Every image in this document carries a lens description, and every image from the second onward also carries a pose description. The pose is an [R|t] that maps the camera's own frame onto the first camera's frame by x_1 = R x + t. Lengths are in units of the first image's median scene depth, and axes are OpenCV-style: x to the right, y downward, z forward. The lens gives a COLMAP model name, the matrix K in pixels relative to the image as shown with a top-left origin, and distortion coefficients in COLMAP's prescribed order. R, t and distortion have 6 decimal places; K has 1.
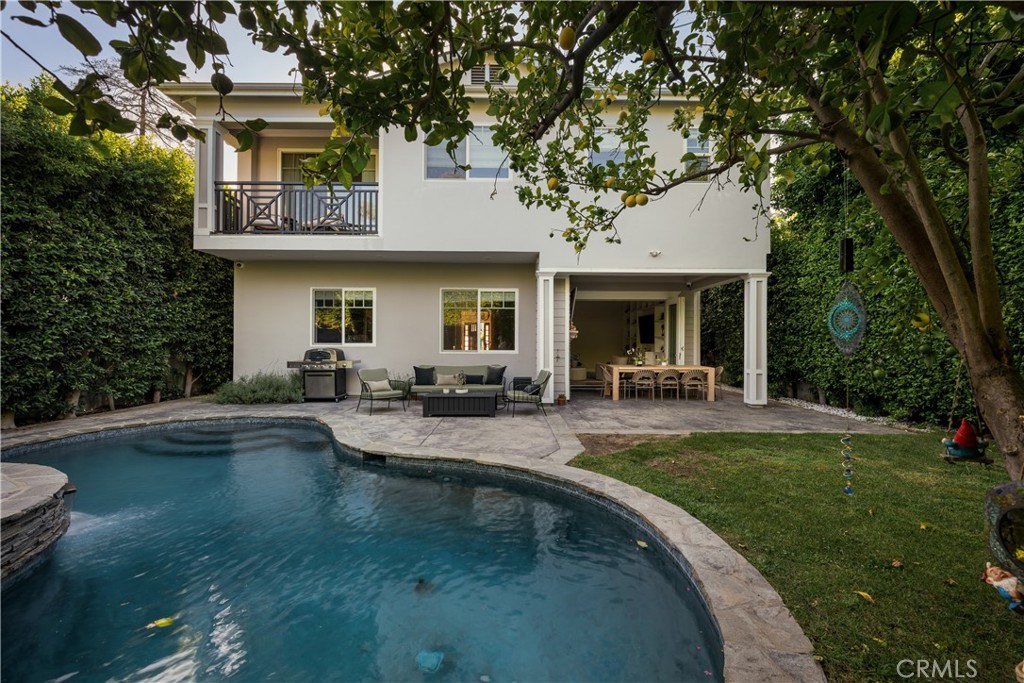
lens RADIAL K [[421.8, 0, 507.9], [0, 421.8, 338.8], [0, 0, 1]] dist [-0.000712, -0.000078]
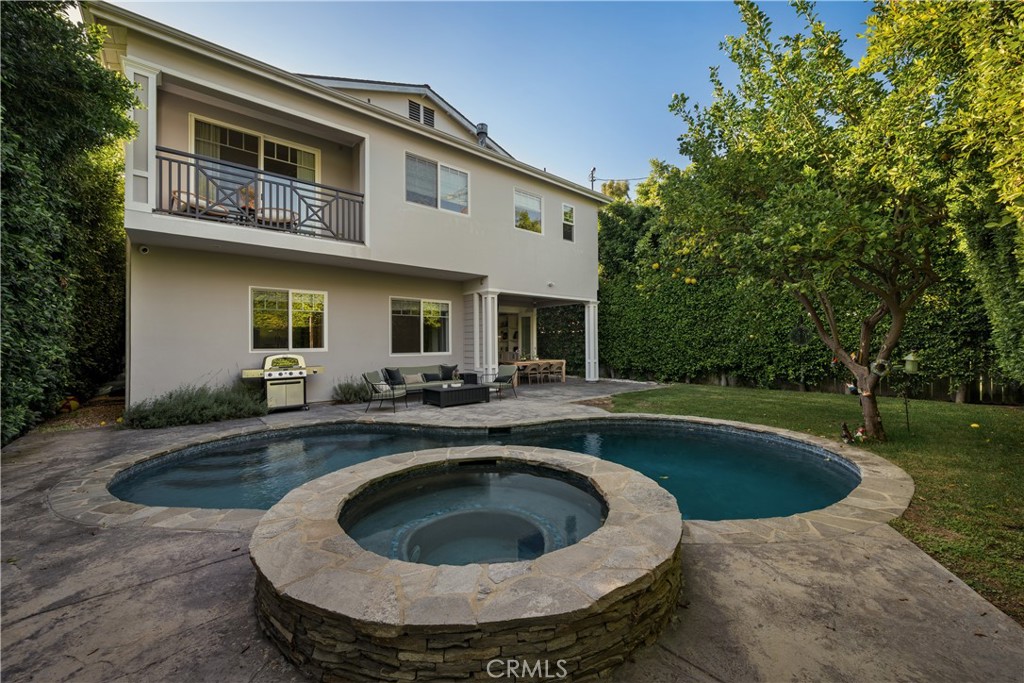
lens RADIAL K [[421.8, 0, 507.9], [0, 421.8, 338.8], [0, 0, 1]] dist [-0.000712, -0.000078]
pose [[0.753335, -0.002646, 0.657631, -0.709094], [0.007463, 0.999962, -0.004526, -0.003839], [-0.657594, 0.008318, 0.753326, -0.022738]]
